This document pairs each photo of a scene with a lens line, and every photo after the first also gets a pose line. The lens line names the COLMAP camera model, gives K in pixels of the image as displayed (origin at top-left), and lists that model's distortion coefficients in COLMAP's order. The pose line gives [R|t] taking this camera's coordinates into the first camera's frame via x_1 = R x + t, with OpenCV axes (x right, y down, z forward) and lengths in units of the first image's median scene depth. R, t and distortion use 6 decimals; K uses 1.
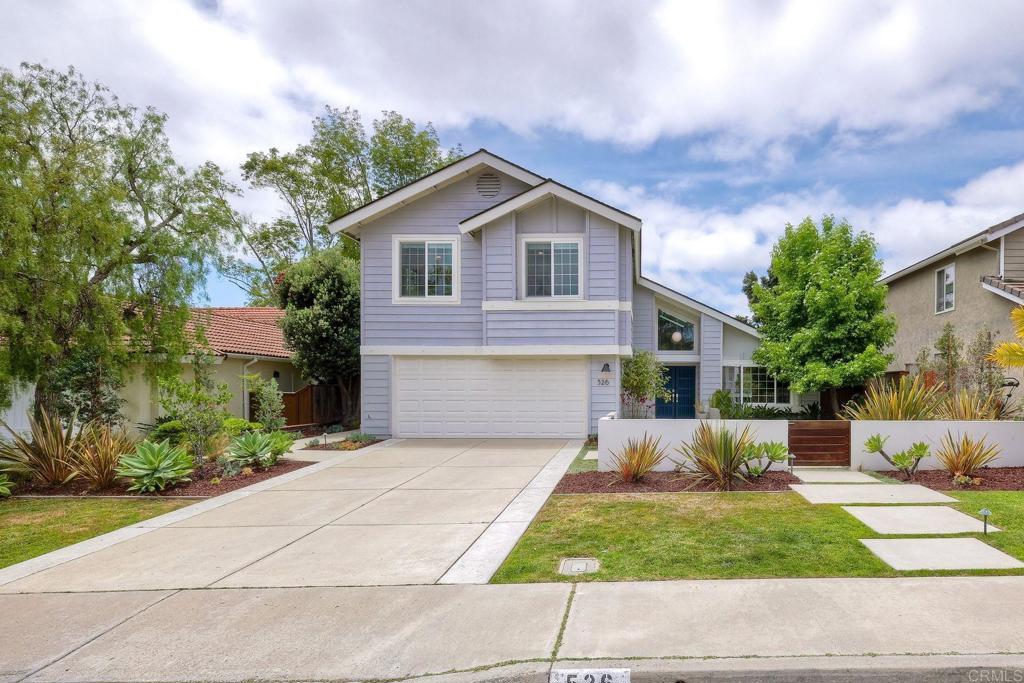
lens RADIAL K [[569.1, 0, 607.9], [0, 569.1, 396.1], [0, 0, 1]] dist [0.007336, 0.000217]
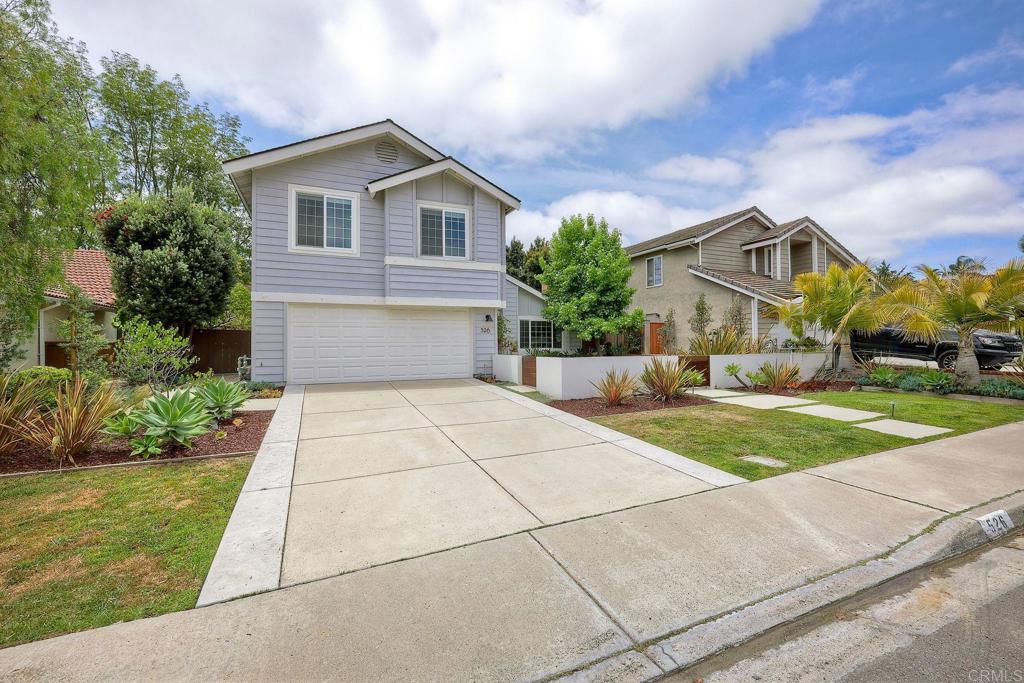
lens RADIAL K [[452.4, 0, 508.8], [0, 452.4, 334.8], [0, 0, 1]] dist [0.007200, -0.000300]
pose [[0.901071, 0.001634, 0.433669, -0.374539], [0.010358, 0.999627, -0.025287, 0.010100], [-0.433549, 0.027277, 0.900717, 0.110283]]
